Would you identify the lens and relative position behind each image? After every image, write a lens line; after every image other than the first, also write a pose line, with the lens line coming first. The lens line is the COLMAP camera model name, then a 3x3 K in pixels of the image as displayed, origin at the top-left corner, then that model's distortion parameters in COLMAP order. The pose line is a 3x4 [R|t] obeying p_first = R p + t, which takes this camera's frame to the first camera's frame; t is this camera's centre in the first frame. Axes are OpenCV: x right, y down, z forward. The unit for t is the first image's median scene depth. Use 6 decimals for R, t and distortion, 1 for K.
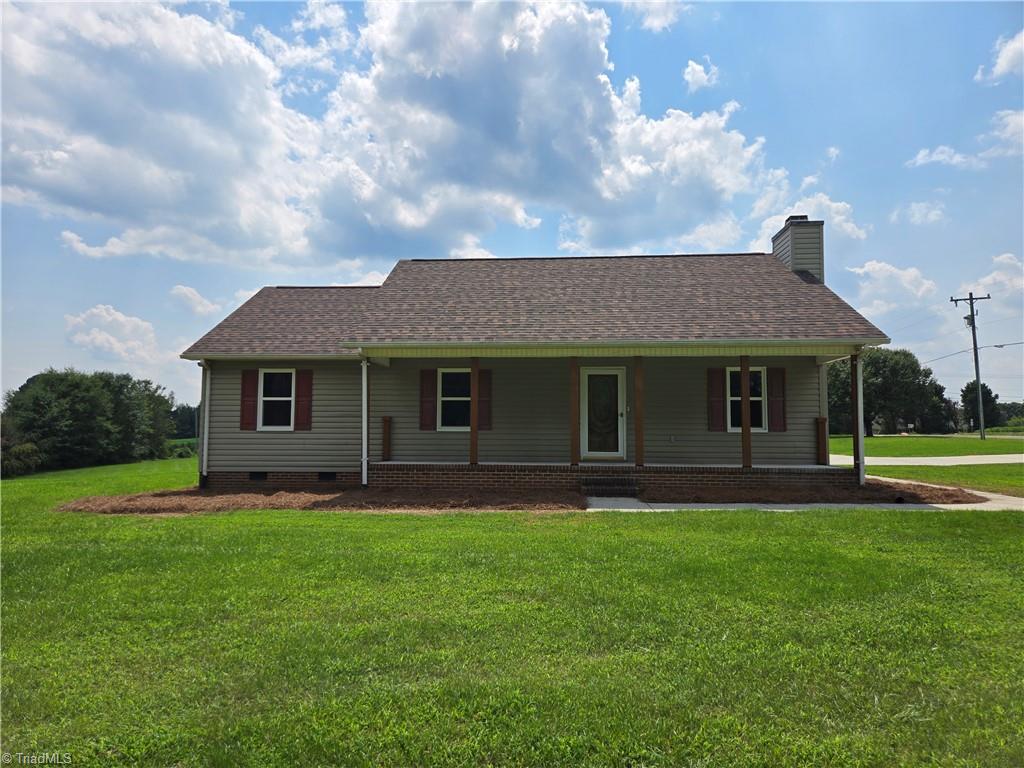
lens RADIAL K [[684.7, 0, 512.0], [0, 684.7, 384.0], [0, 0, 1]] dist [0.058370, -0.053631]
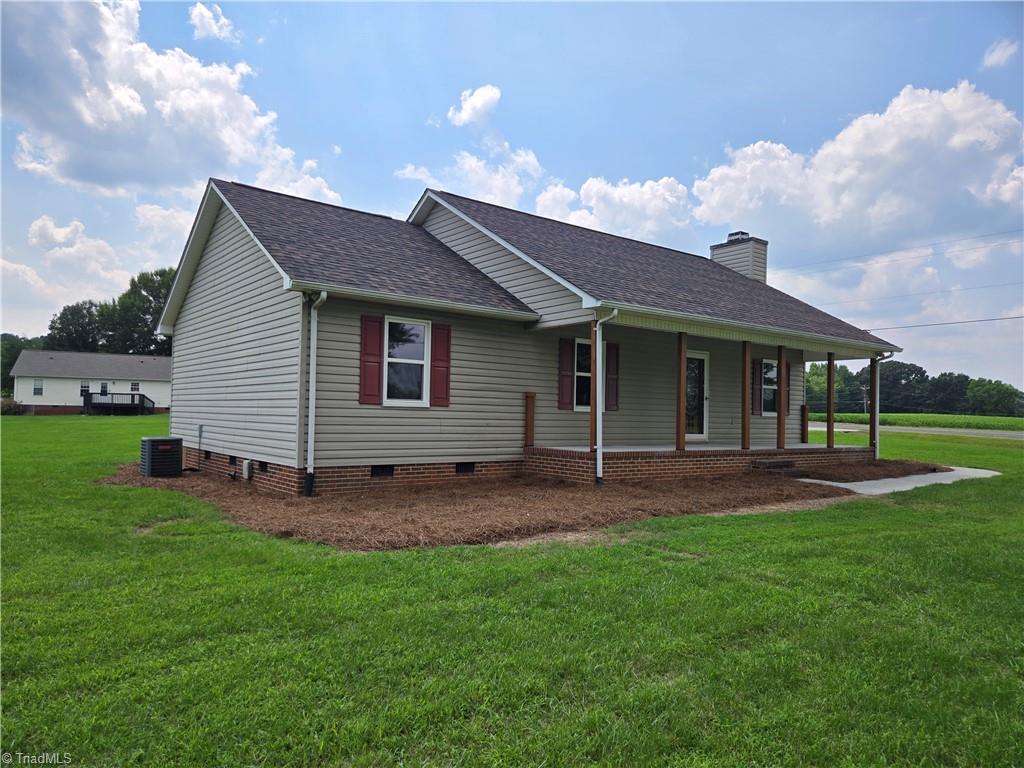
lens RADIAL K [[684.7, 0, 512.0], [0, 684.7, 384.0], [0, 0, 1]] dist [0.058370, -0.053631]
pose [[0.764809, 0.042101, 0.642881, -0.716079], [-0.065890, 0.997742, 0.013047, 0.028680], [-0.640879, -0.052338, 0.765855, 0.393220]]
